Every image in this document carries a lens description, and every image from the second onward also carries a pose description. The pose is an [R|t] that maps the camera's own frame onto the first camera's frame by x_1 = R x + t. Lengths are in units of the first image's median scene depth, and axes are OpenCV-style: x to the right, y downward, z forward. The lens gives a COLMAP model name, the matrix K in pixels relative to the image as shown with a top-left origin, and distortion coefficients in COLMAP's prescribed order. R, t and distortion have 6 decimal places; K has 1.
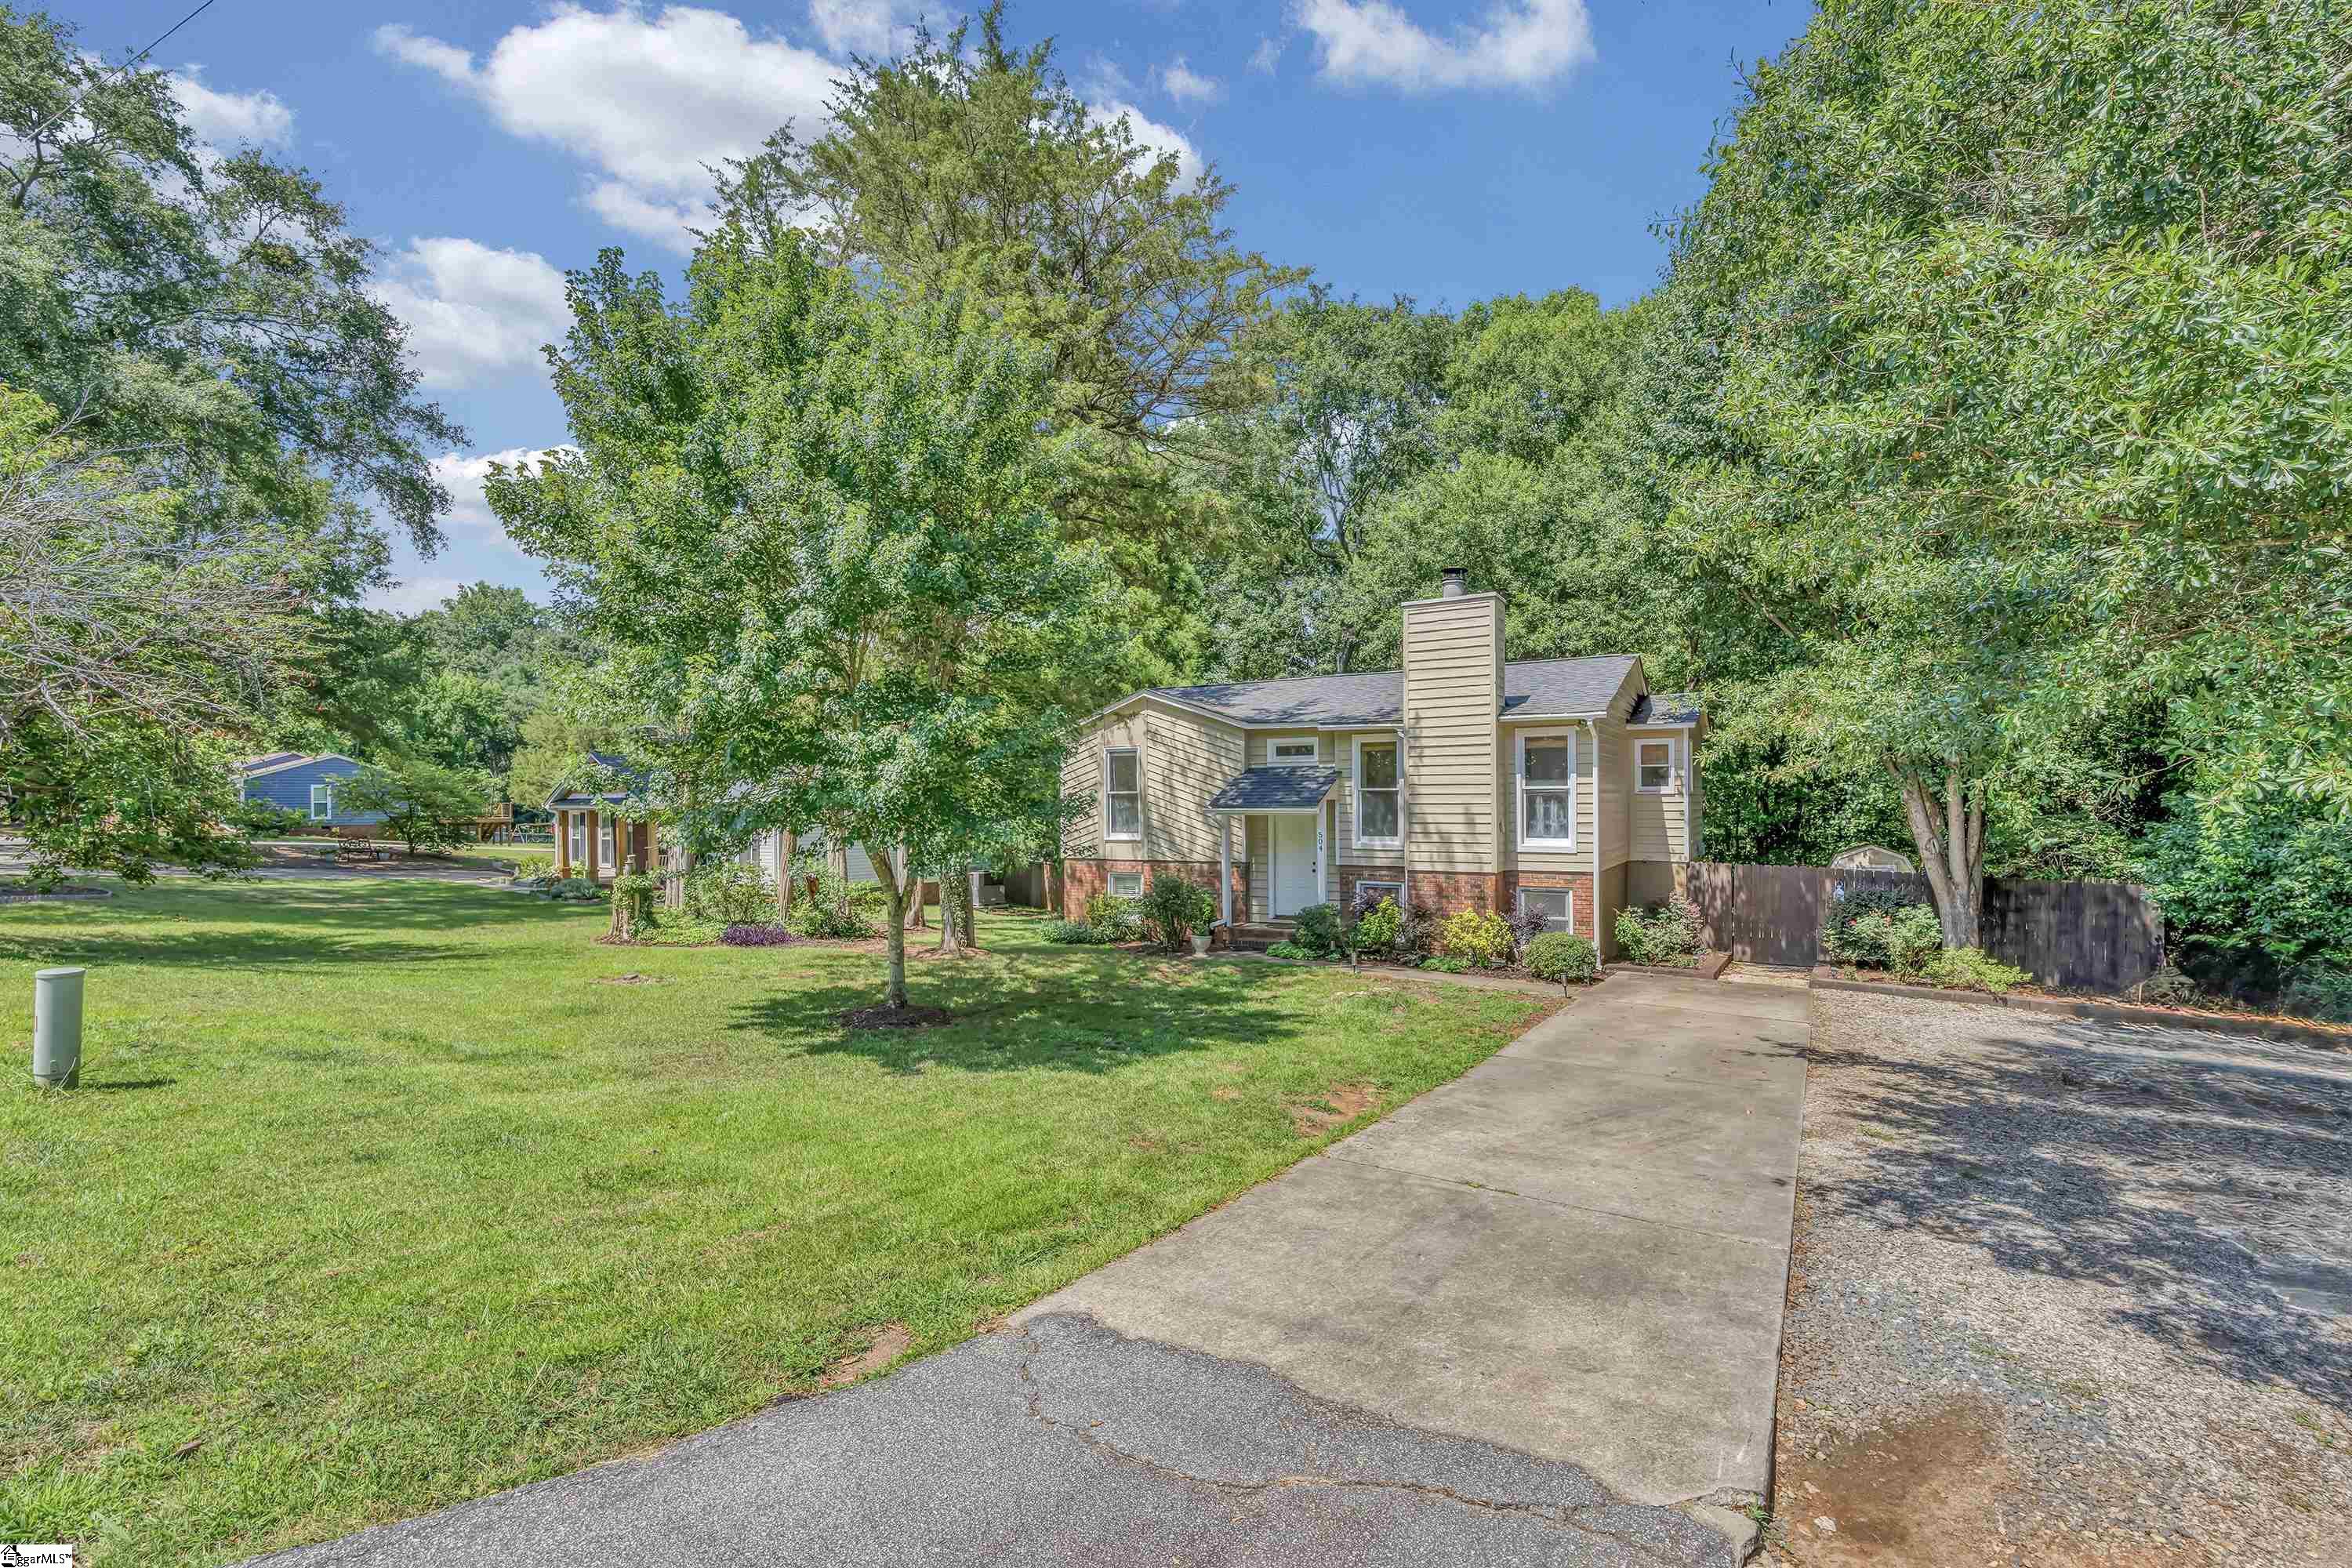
lens RADIAL K [[1063.7, 0, 1181.1], [0, 1063.7, 796.1], [0, 0, 1]] dist [-0.000389, 0.000378]
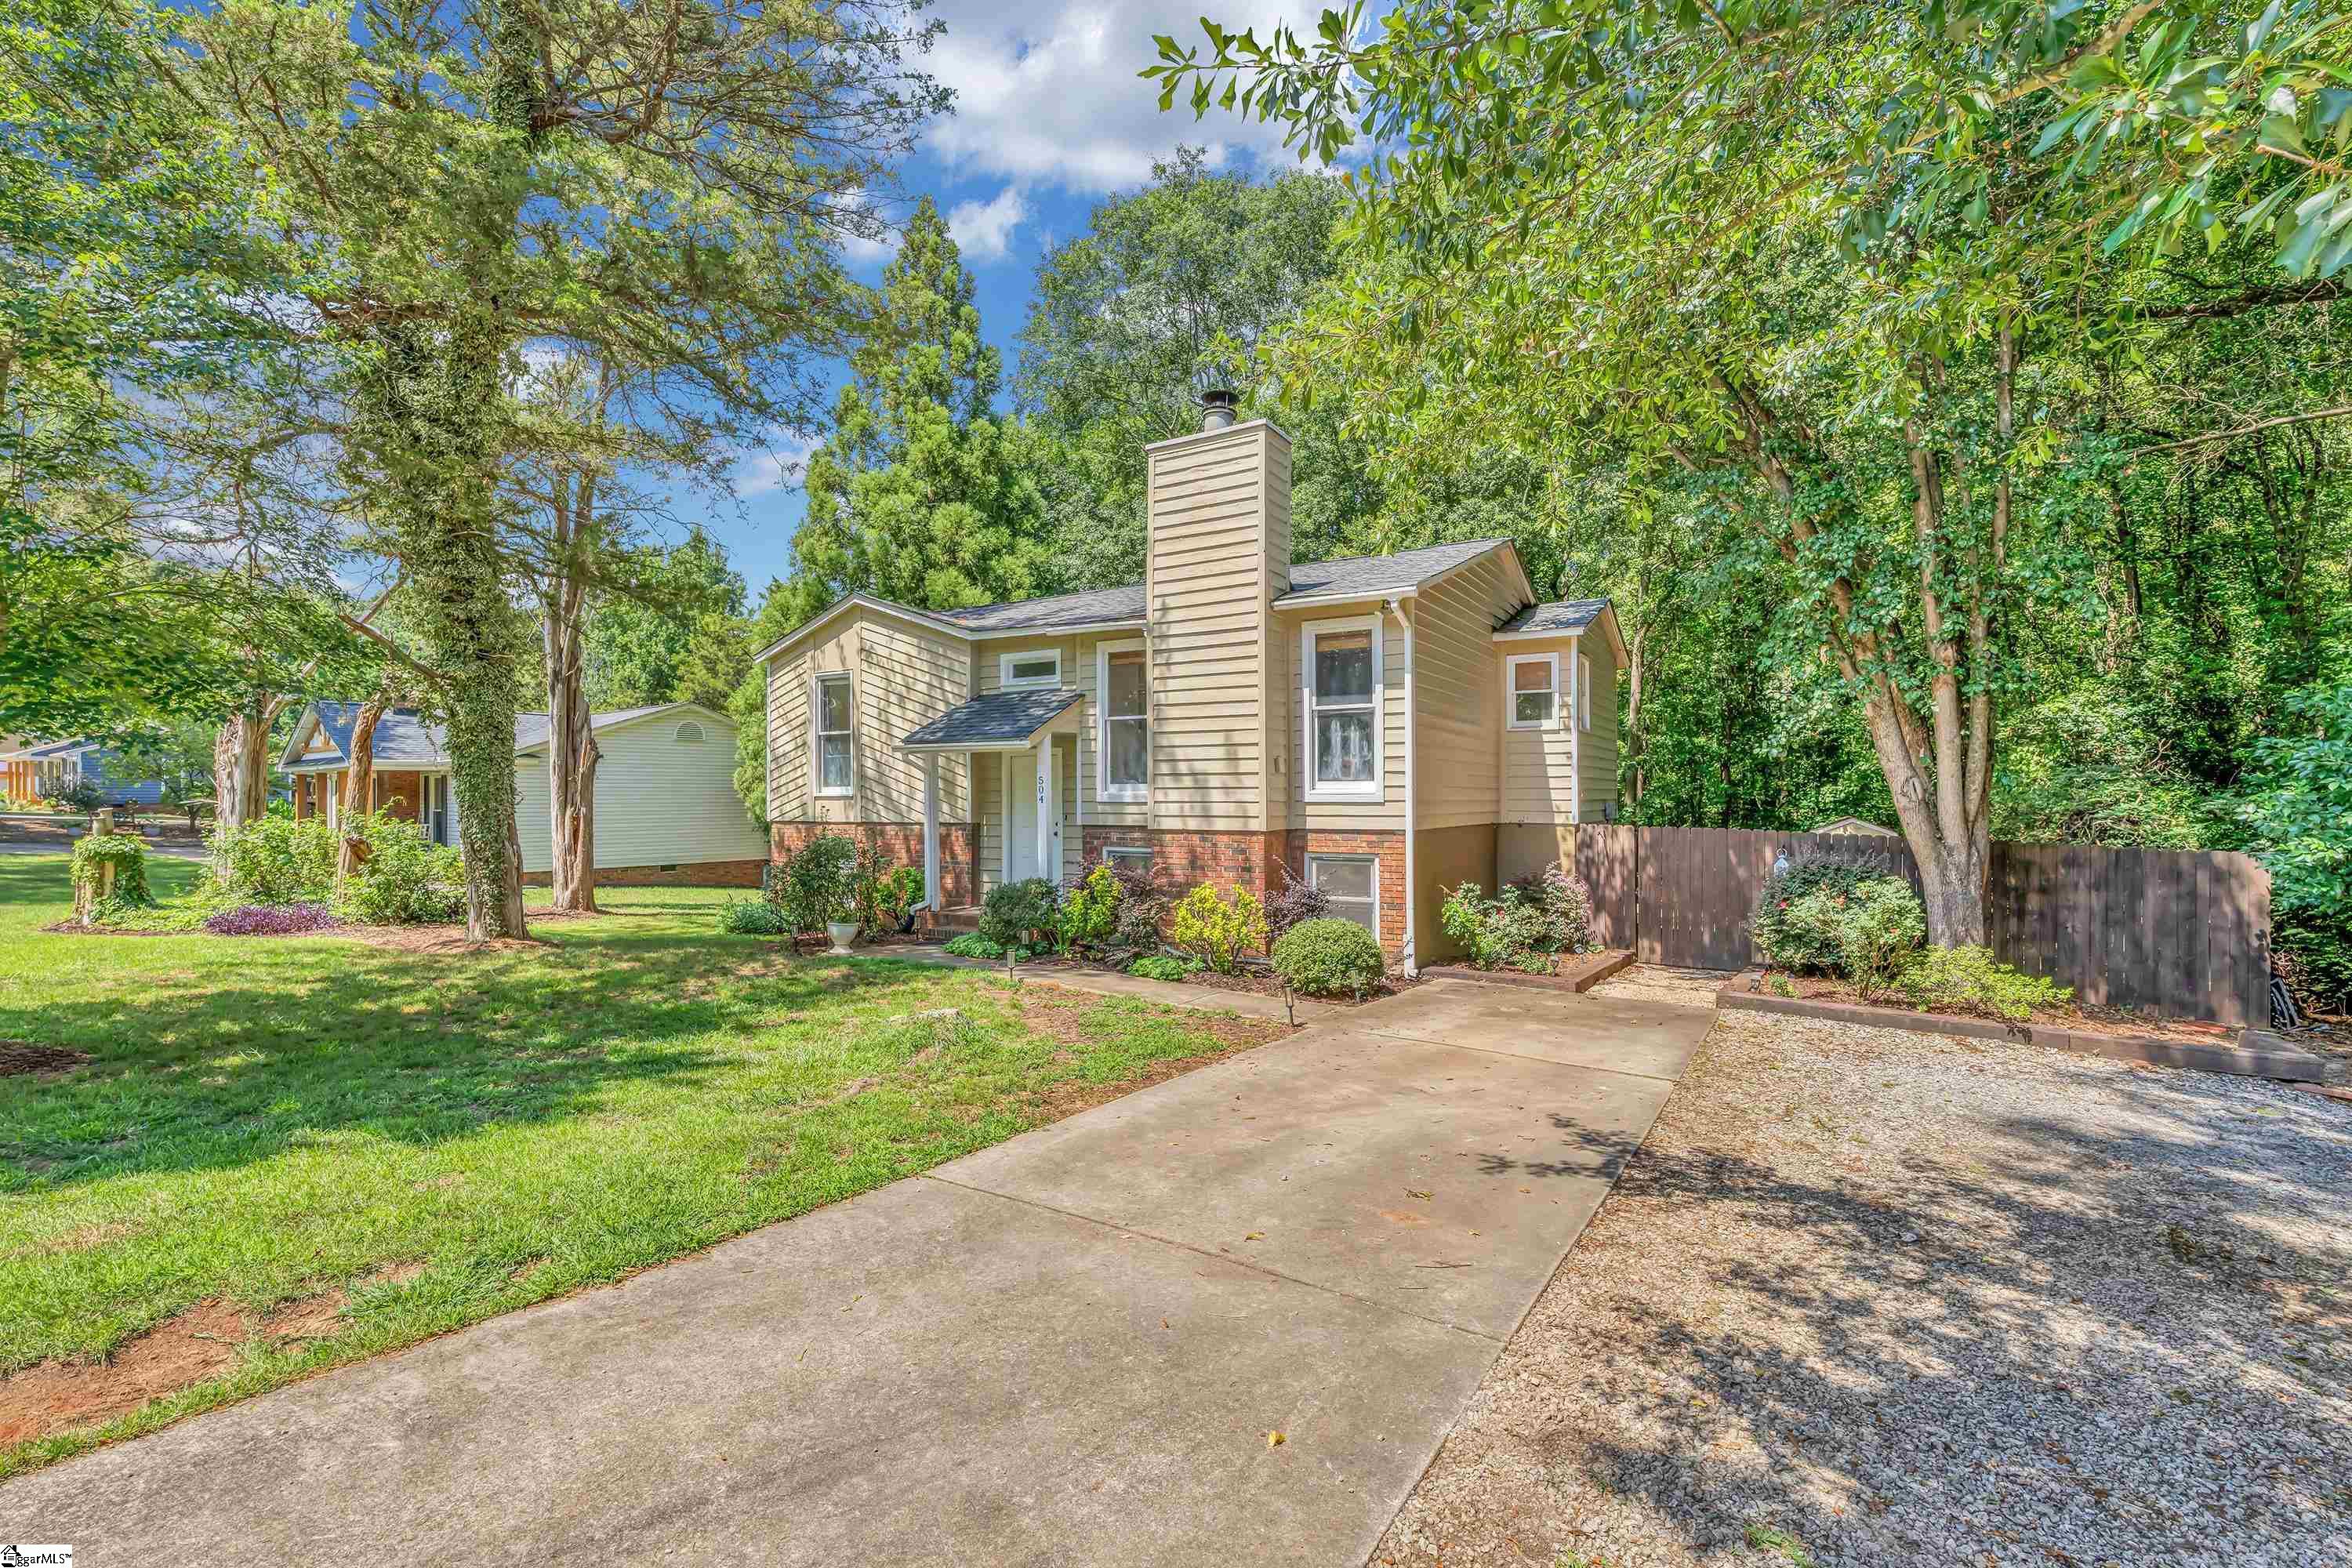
lens RADIAL K [[1063.7, 0, 1169.9], [0, 1063.7, 778.5], [0, 0, 1]] dist [-0.000389, 0.000378]
pose [[0.999927, 0.003038, -0.011709, 0.237480], [-0.003149, 0.999951, -0.009425, 0.044110], [0.011680, 0.009462, 0.999887, 0.314315]]
